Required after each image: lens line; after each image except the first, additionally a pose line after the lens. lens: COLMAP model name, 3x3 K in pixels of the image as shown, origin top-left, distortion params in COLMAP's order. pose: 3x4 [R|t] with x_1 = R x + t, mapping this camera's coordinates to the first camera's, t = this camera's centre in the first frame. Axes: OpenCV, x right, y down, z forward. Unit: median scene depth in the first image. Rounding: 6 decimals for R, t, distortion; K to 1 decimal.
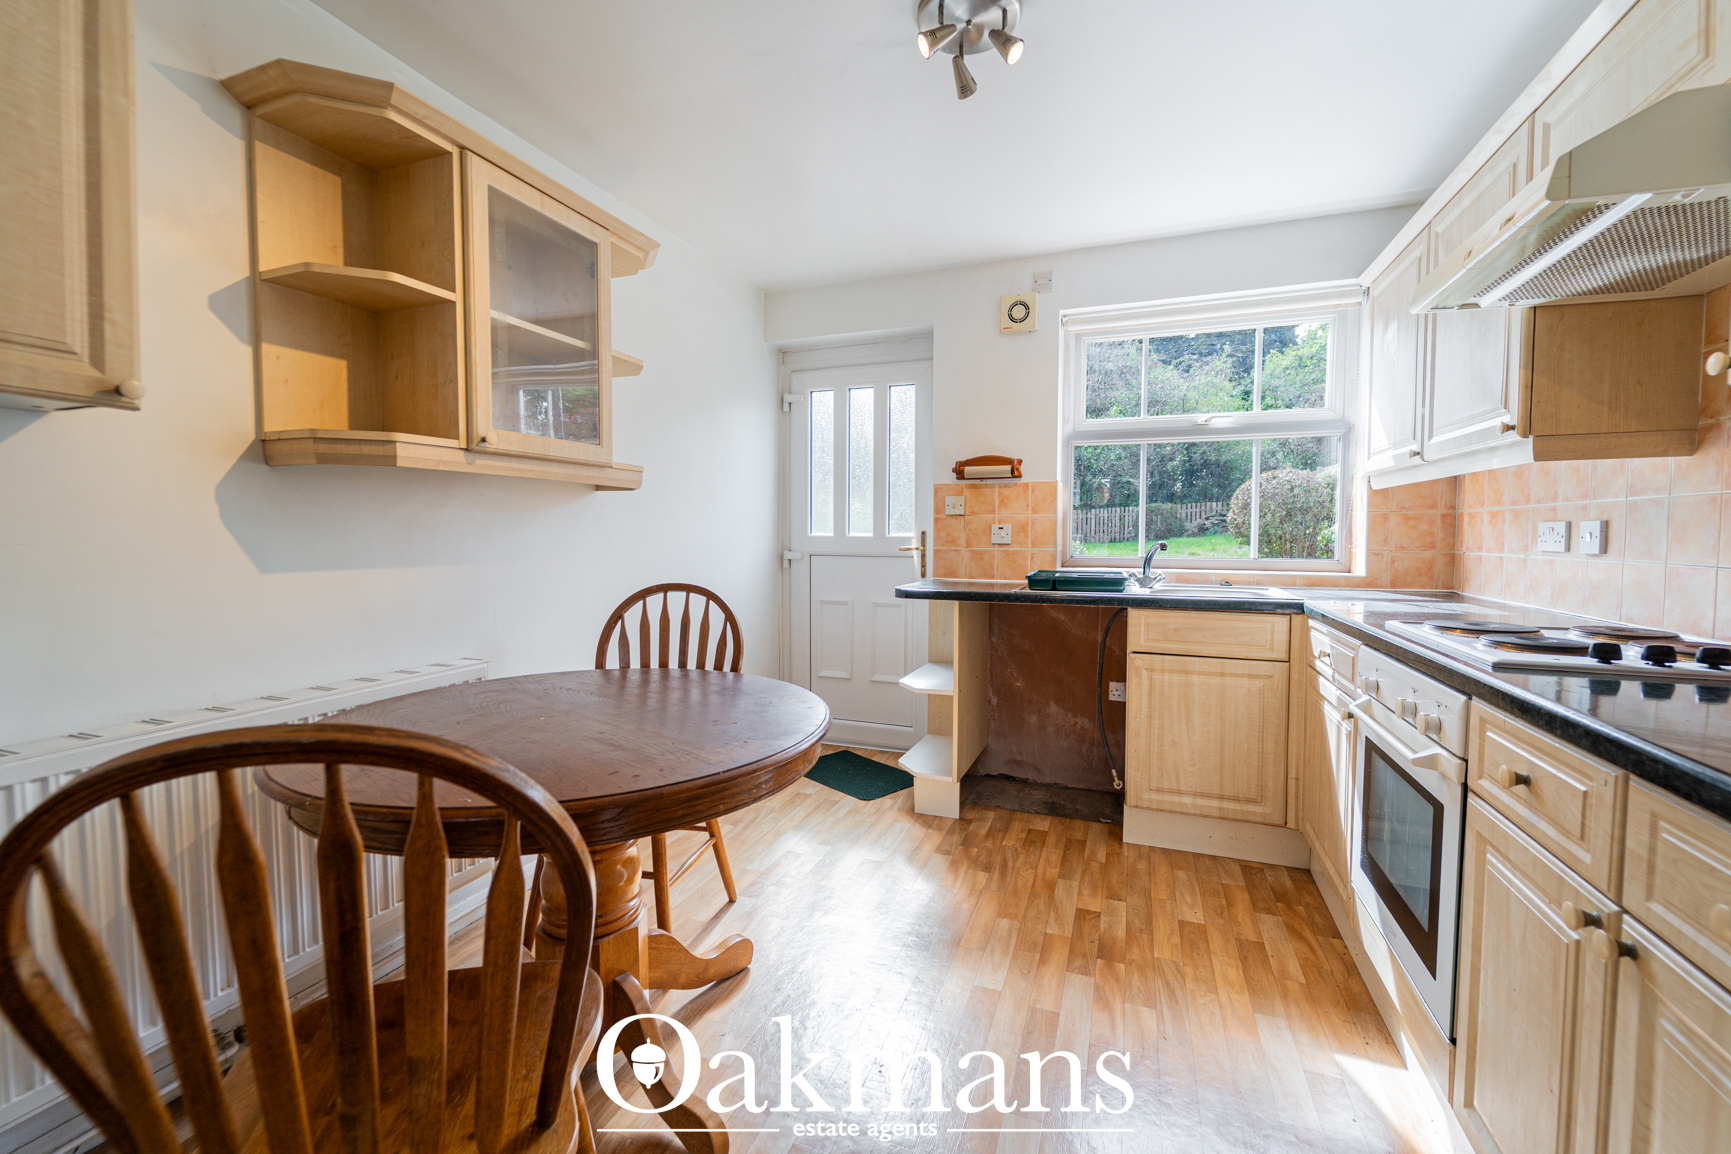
lens RADIAL K [[709.1, 0, 862.0], [0, 709.1, 567.0], [0, 0, 1]] dist [0.001328, -0.000376]
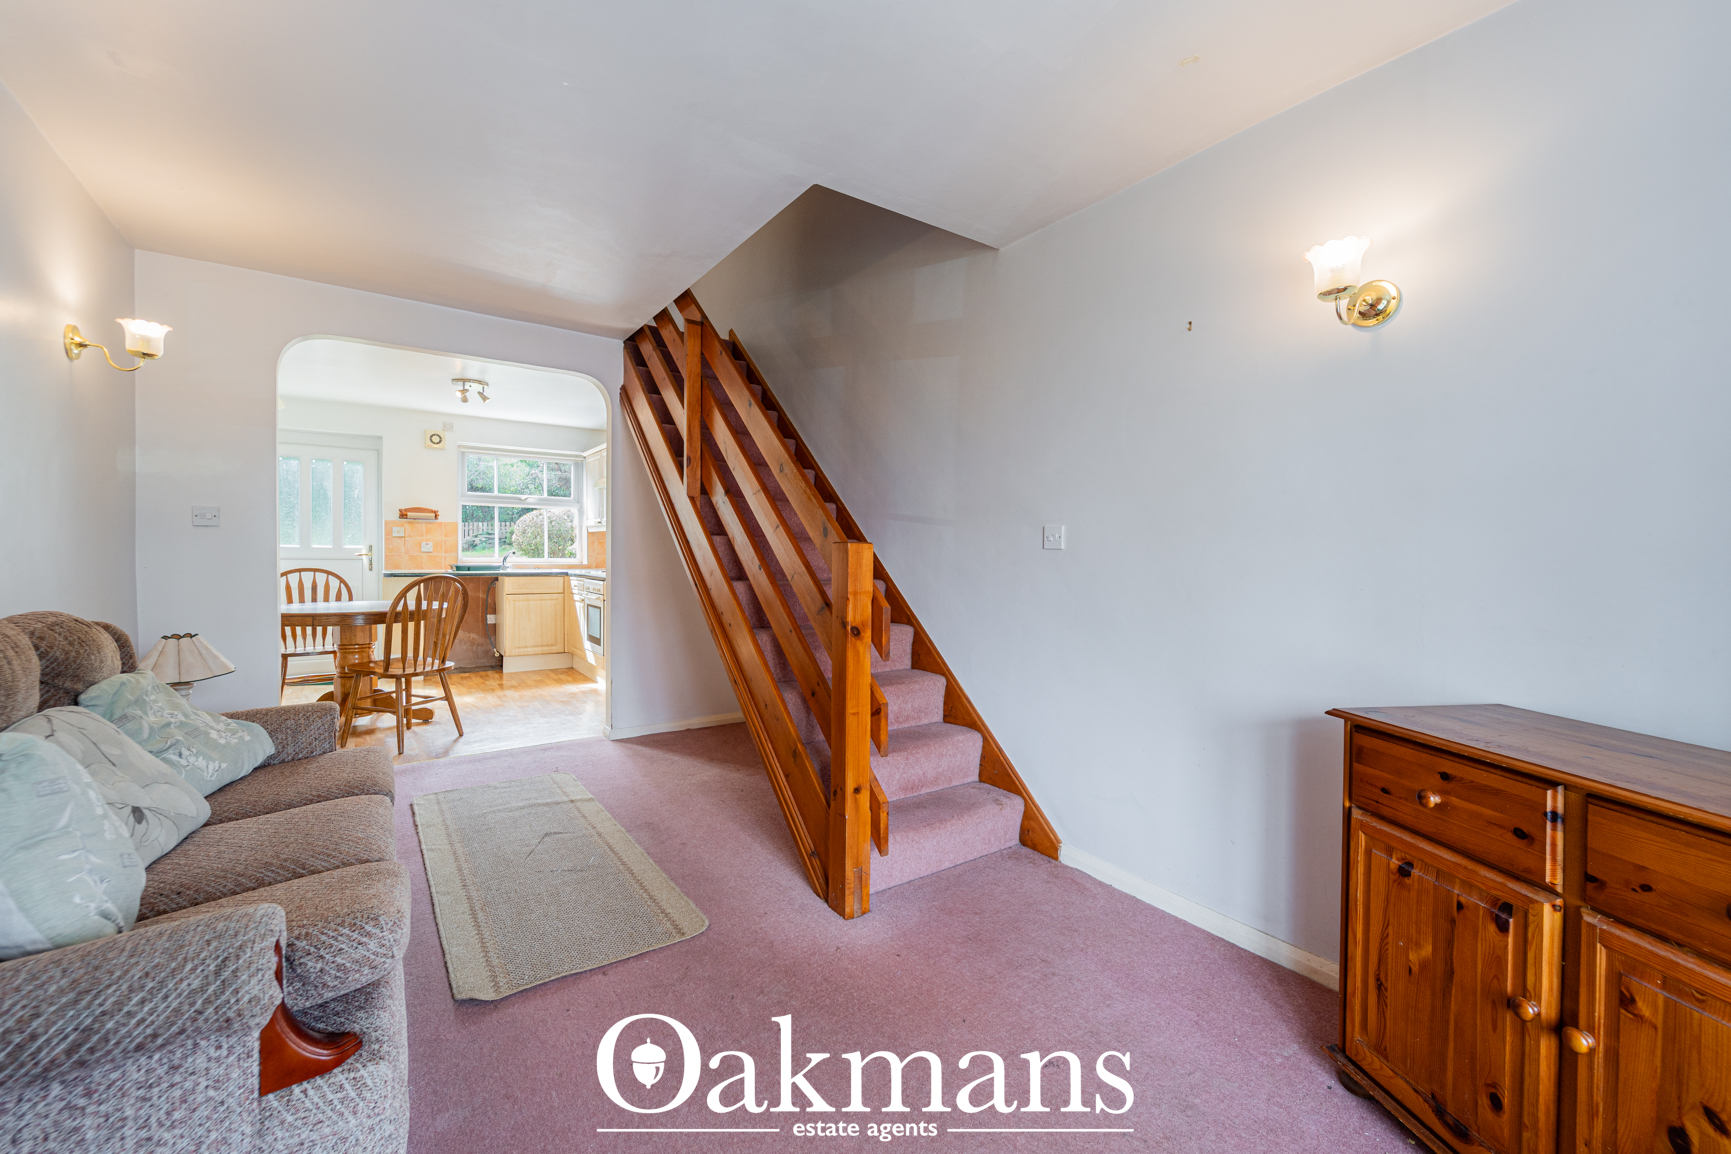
lens RADIAL K [[696.9, 0, 869.6], [0, 696.9, 566.0], [0, 0, 1]] dist [-0.003956, -0.000950]
pose [[0.547246, -0.012424, 0.836880, -1.012239], [0.031538, 0.999486, -0.005785, 0.077038], [-0.836377, 0.029559, 0.547356, -1.479881]]
